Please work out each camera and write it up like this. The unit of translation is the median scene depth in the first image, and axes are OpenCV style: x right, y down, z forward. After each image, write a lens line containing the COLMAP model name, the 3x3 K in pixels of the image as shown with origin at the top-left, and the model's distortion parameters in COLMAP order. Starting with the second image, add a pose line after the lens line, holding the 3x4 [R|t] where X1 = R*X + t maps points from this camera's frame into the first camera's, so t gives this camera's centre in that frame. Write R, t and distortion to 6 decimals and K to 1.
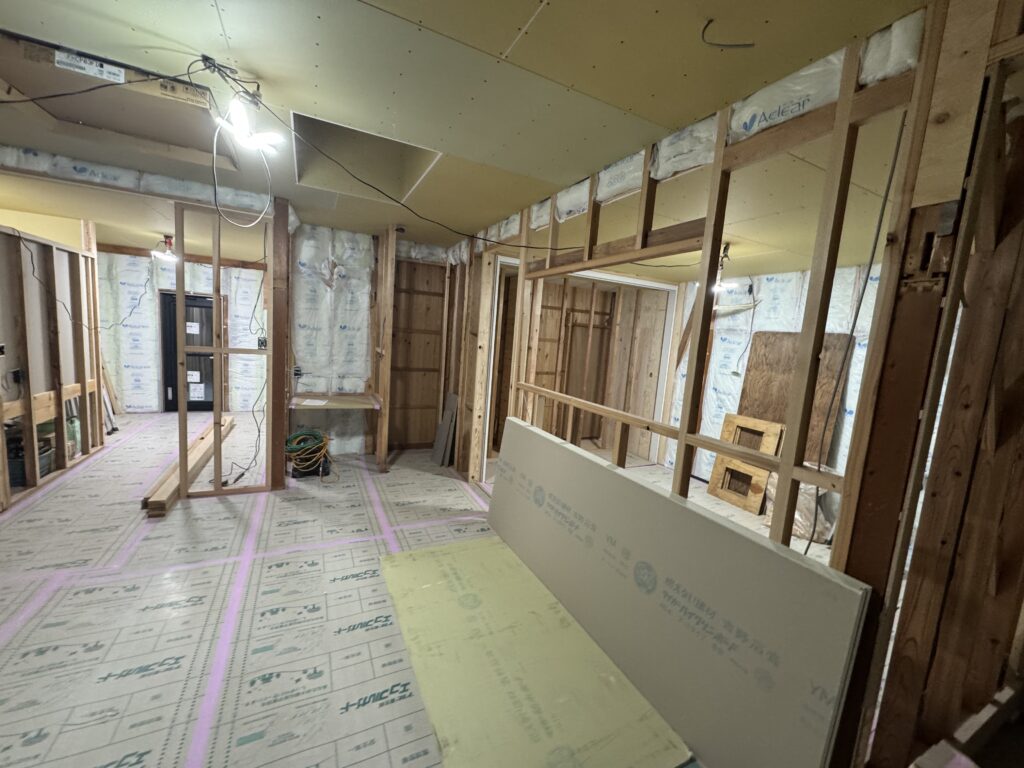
lens RADIAL K [[405.7, 0, 513.2], [0, 405.7, 366.3], [0, 0, 1]] dist [-0.000123, -0.000558]
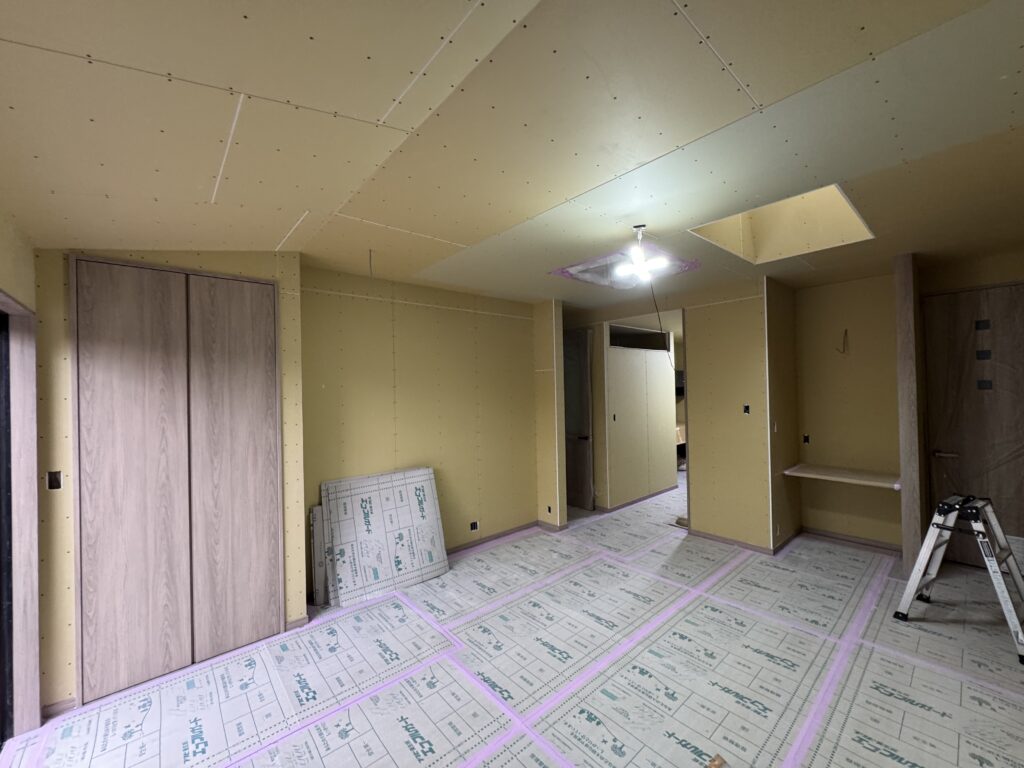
lens RADIAL K [[405.7, 0, 514.2], [0, 405.7, 386.5], [0, 0, 1]] dist [-0.000123, -0.000558]
pose [[0.246945, -0.089918, -0.964849, 0.482444], [-0.031123, 0.994436, -0.100640, 0.020393], [0.968530, 0.054881, 0.242773, 0.207715]]
